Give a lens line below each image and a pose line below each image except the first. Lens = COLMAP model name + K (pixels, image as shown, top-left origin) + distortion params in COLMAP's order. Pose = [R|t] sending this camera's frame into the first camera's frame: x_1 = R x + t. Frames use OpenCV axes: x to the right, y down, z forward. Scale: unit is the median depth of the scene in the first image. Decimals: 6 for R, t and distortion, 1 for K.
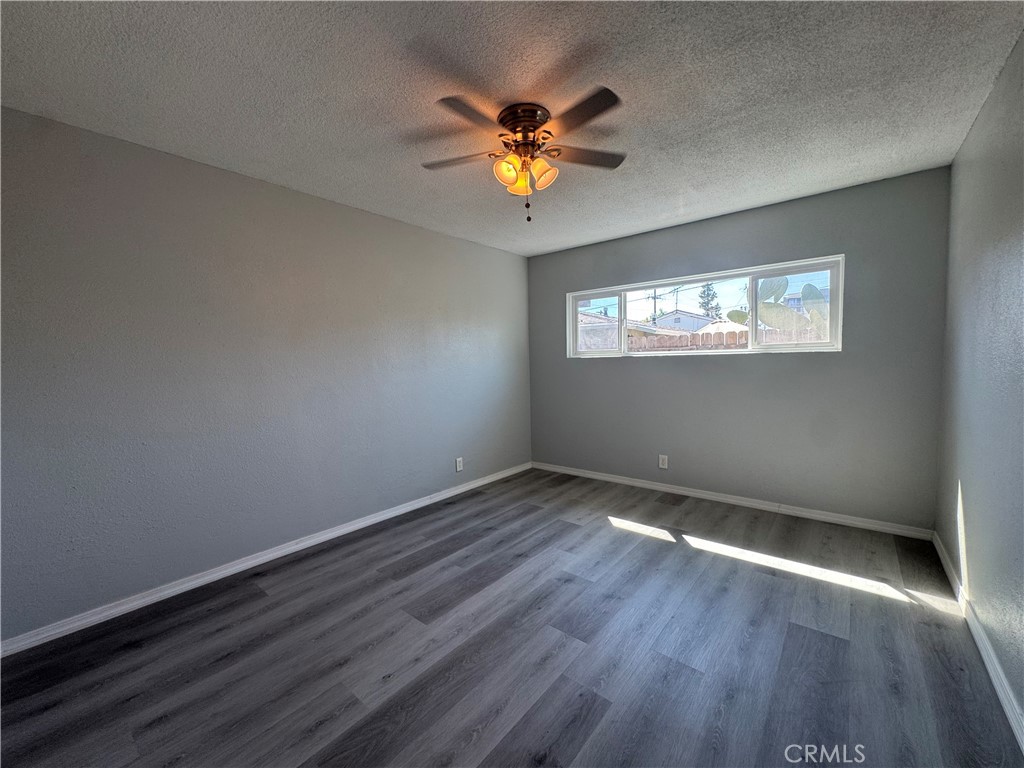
lens RADIAL K [[411.5, 0, 517.2], [0, 411.5, 380.6], [0, 0, 1]] dist [0.003763, 0.000194]
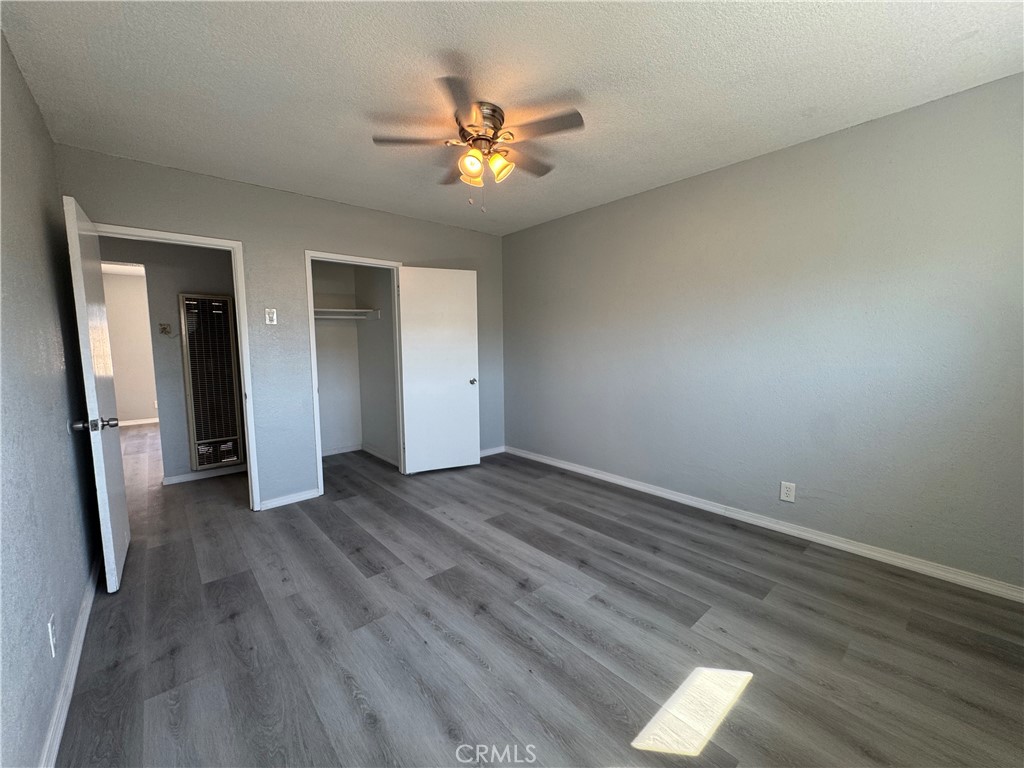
lens RADIAL K [[411.5, 0, 515.0], [0, 411.5, 385.4], [0, 0, 1]] dist [0.003763, 0.000194]
pose [[-0.161631, 0.122452, -0.979225, 0.842530], [-0.032700, 0.991062, 0.129330, -0.063255], [0.986309, 0.052924, -0.156182, 0.959891]]
